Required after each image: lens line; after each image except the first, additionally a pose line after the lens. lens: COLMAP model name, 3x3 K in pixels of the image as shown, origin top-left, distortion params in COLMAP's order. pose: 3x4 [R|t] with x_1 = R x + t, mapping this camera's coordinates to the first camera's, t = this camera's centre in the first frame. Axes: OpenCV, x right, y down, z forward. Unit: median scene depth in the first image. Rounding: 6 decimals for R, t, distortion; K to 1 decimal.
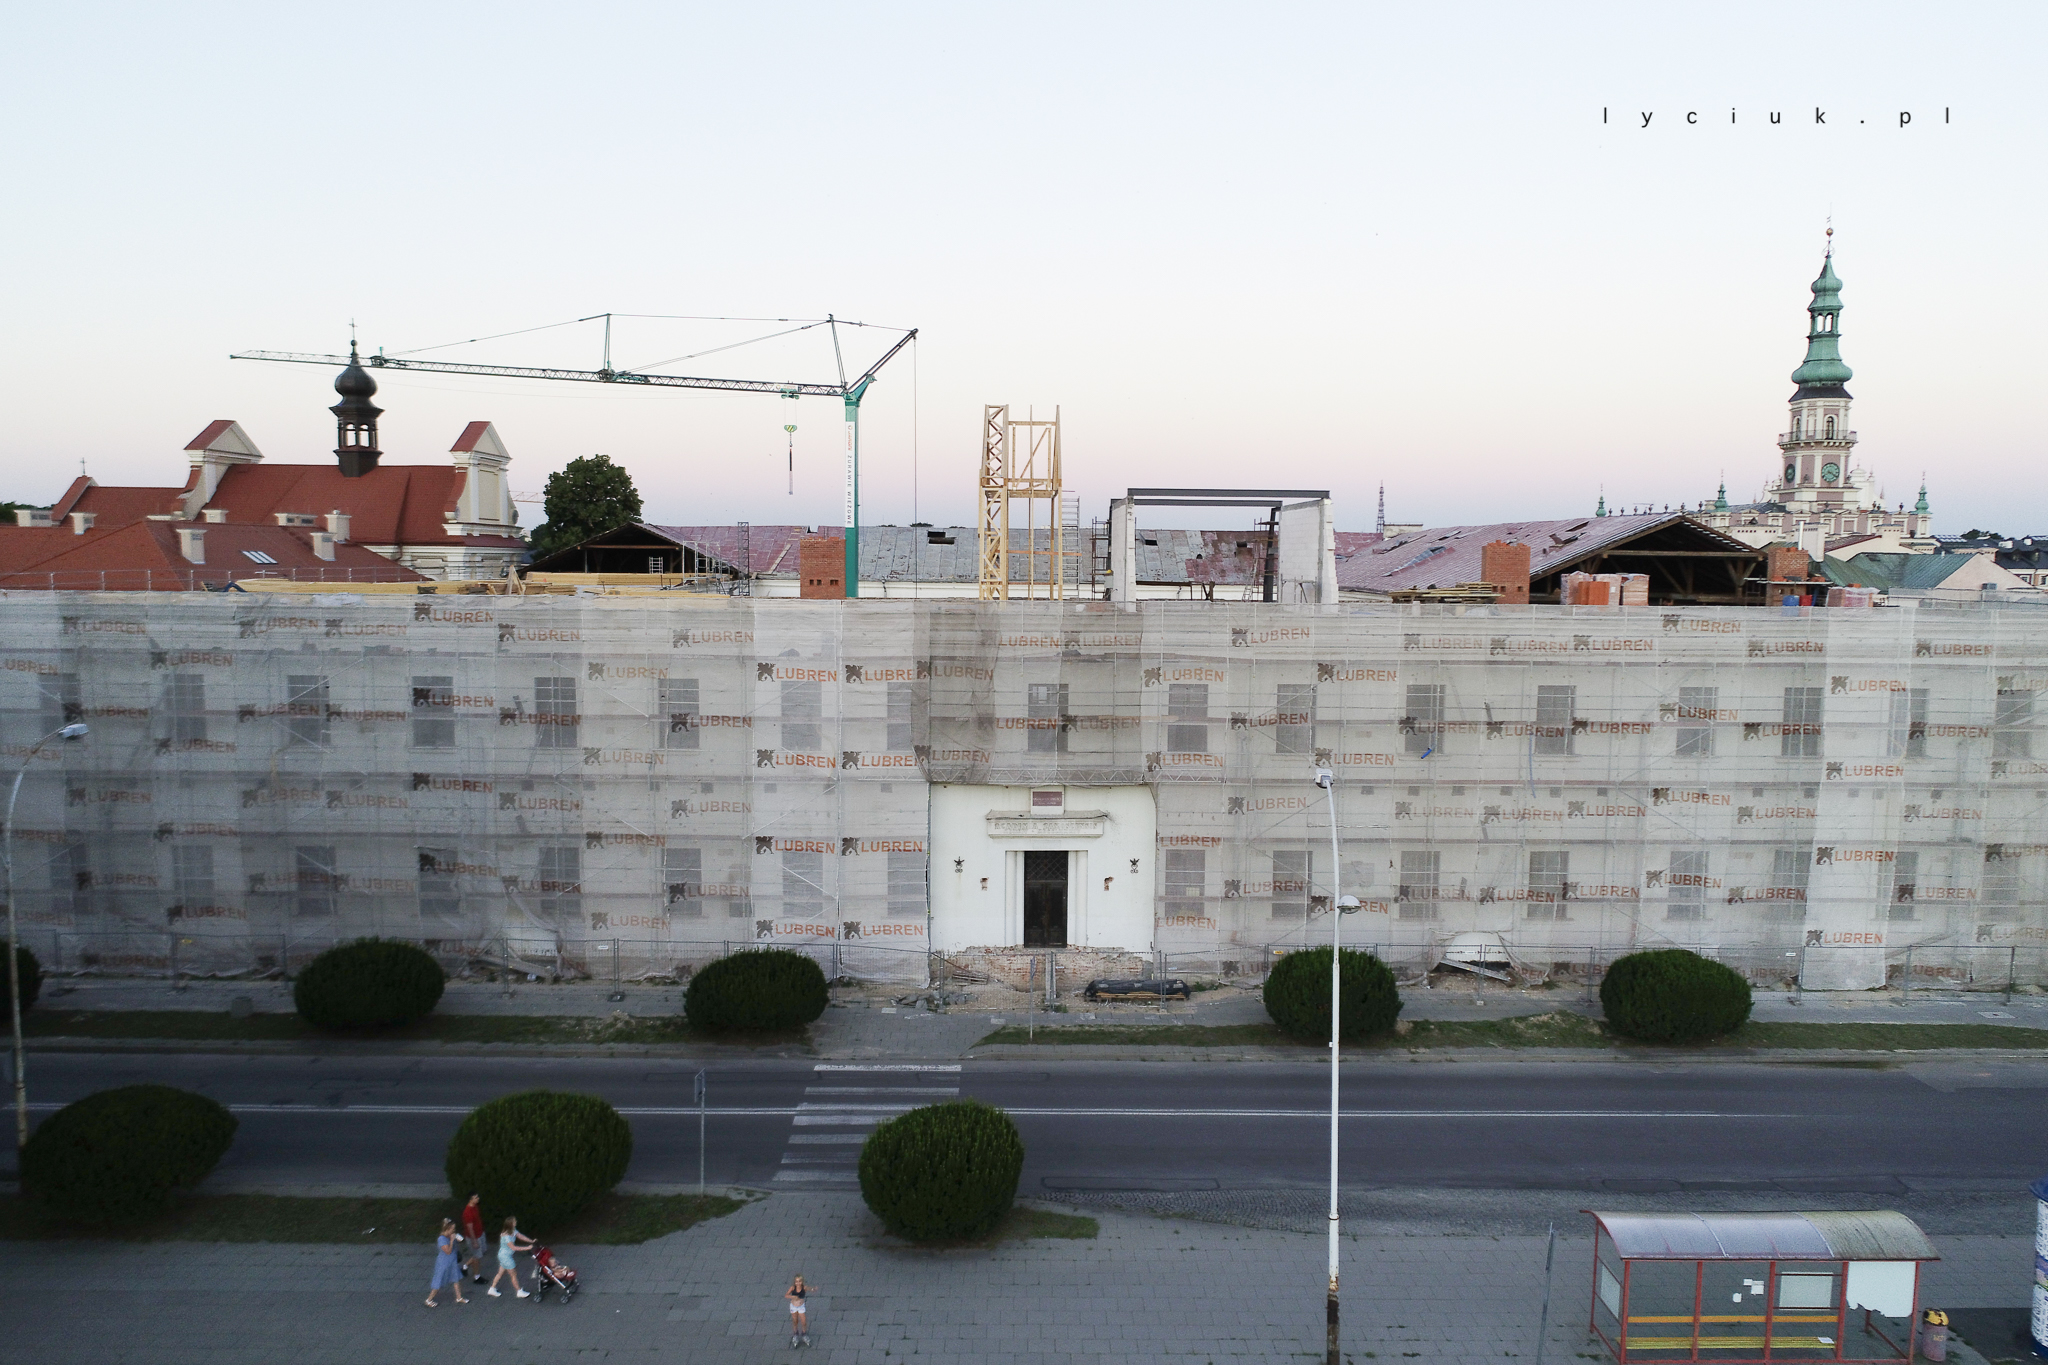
lens RADIAL K [[1357.5, 0, 1044.5], [0, 1357.5, 678.3], [0, 0, 1]] dist [-0.001715, -0.002112]
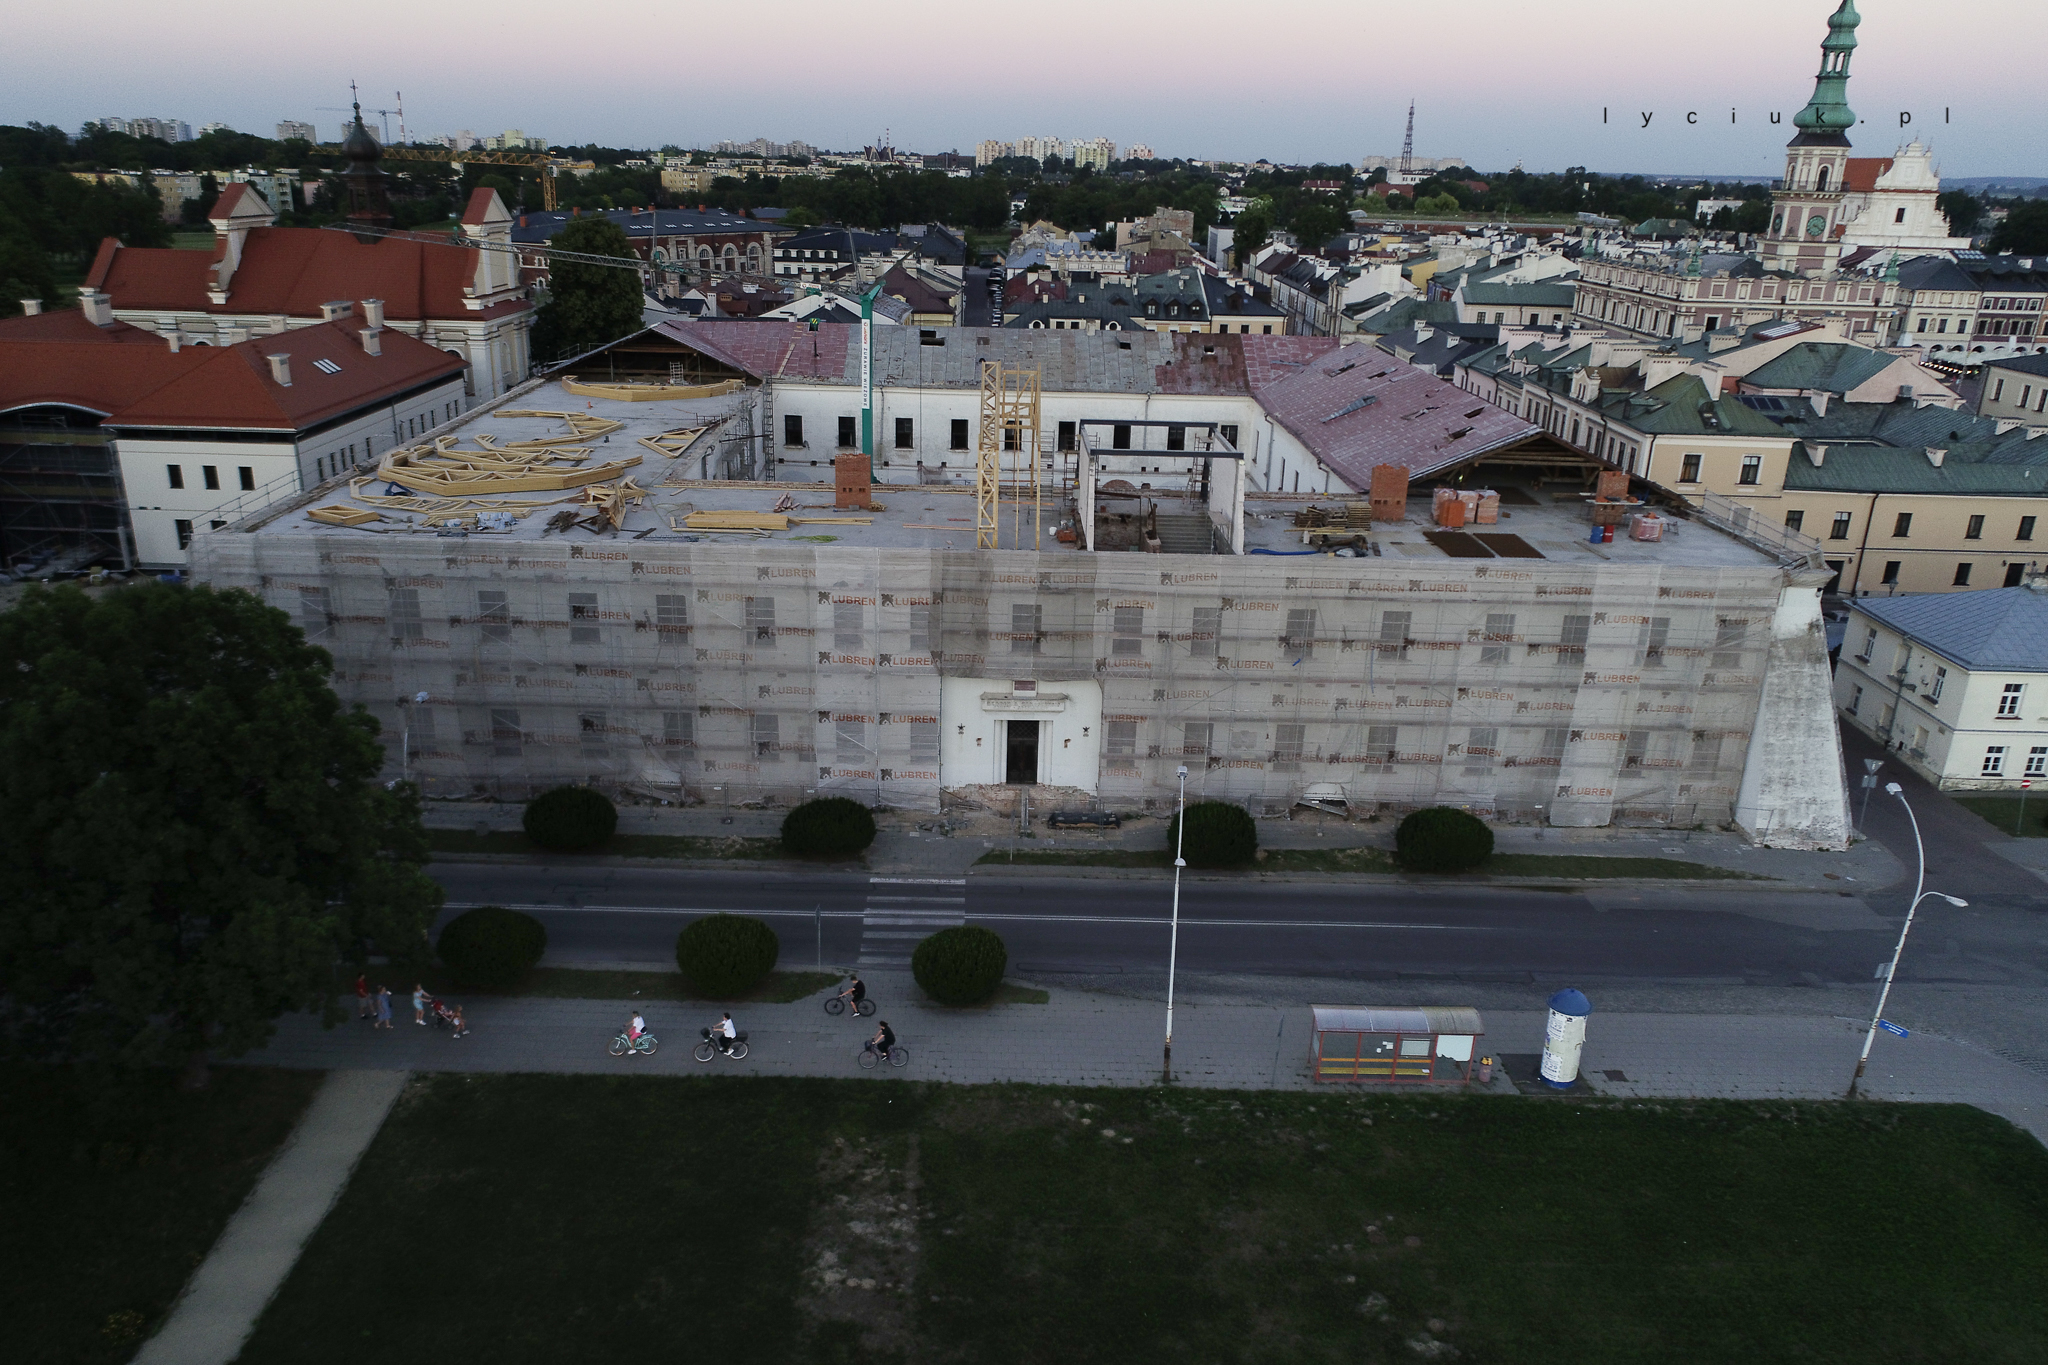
lens RADIAL K [[1439.6, 0, 1011.1], [0, 1439.6, 684.4], [0, 0, 1]] dist [-0.000921, -0.000670]
pose [[0.999817, 0.018377, -0.005322, -0.004349], [-0.016540, 0.970044, 0.242365, -0.275472], [0.009616, -0.242233, 0.970171, -0.444711]]
